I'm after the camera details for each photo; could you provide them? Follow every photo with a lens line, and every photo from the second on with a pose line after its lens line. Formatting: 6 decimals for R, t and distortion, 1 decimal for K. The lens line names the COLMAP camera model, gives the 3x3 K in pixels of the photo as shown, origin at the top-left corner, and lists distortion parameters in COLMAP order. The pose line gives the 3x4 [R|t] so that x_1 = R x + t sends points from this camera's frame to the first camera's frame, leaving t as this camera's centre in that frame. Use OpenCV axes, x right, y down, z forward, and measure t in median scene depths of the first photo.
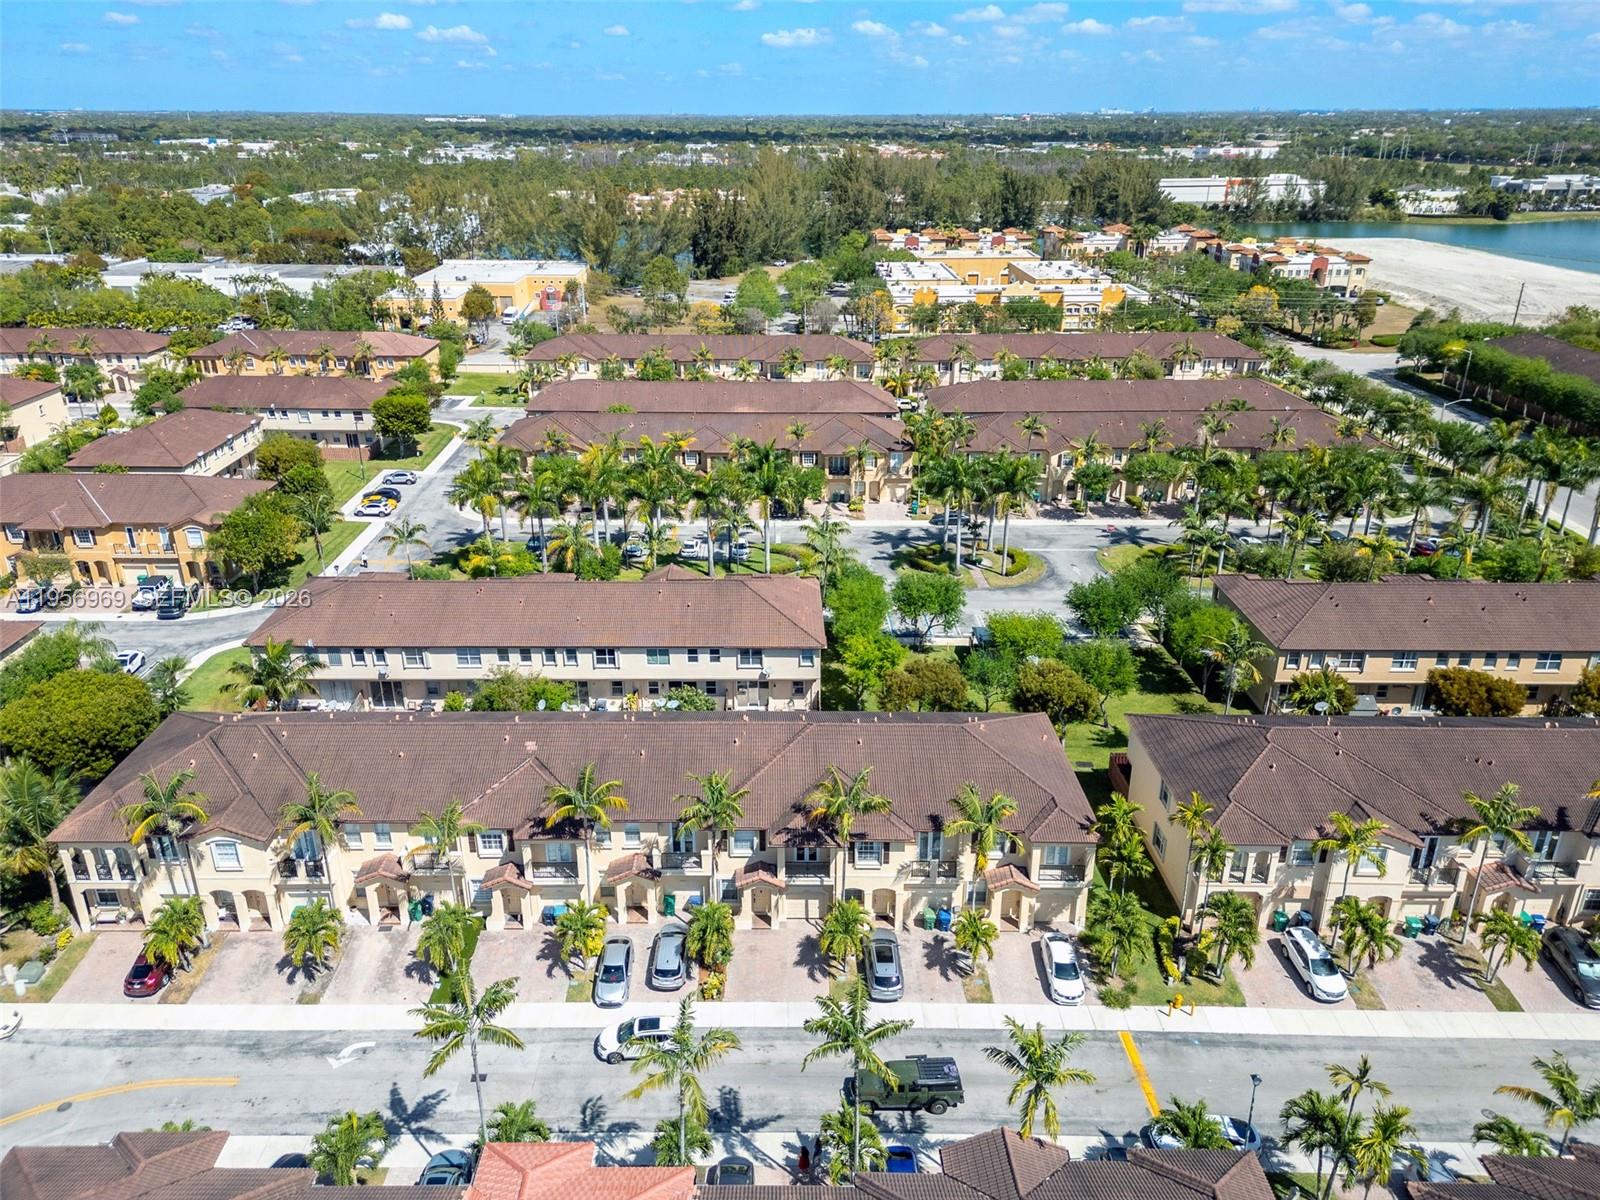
lens RADIAL K [[1108.3, 0, 766.1], [0, 1108.3, 583.8], [0, 0, 1]] dist [0.055030, -0.033374]
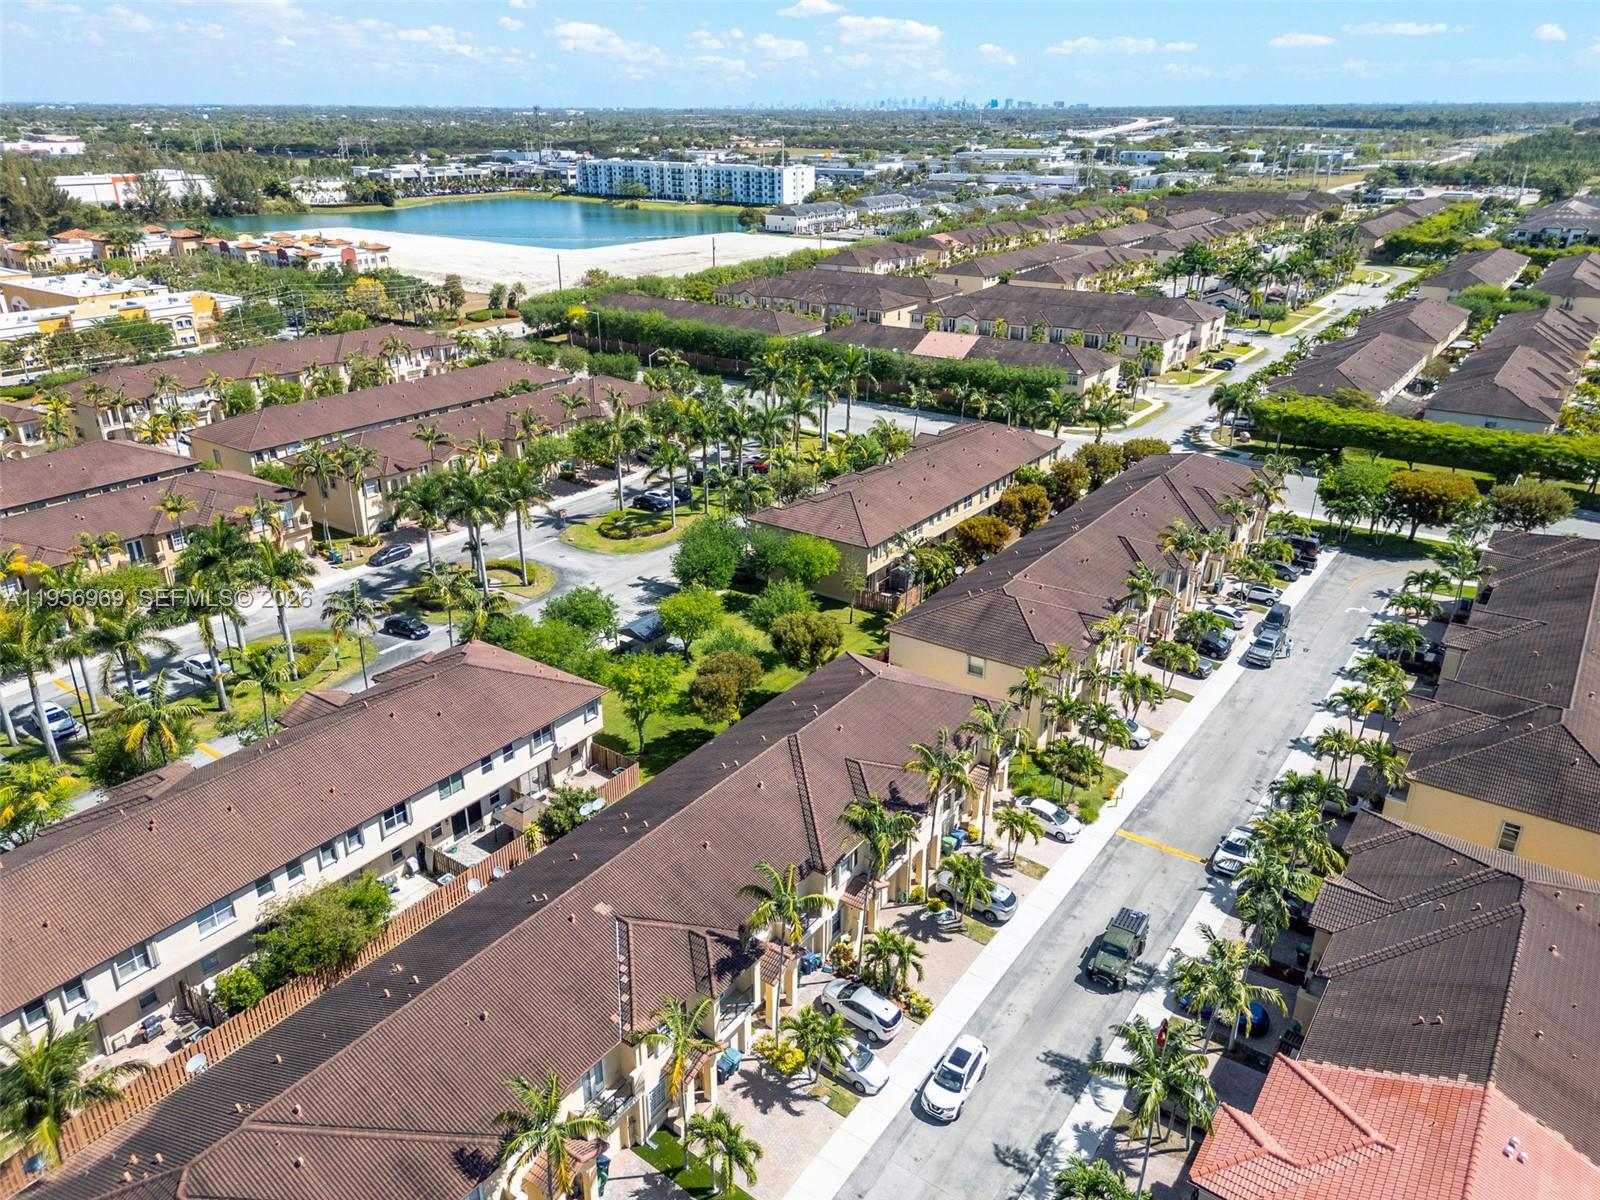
lens RADIAL K [[1108.3, 0, 791.4], [0, 1108.3, 595.1], [0, 0, 1]] dist [0.055030, -0.033374]
pose [[0.583954, -0.321709, 0.745320, -0.334487], [0.311998, 0.936547, 0.159802, -0.074790], [-0.749437, 0.139221, 0.647273, 0.188648]]
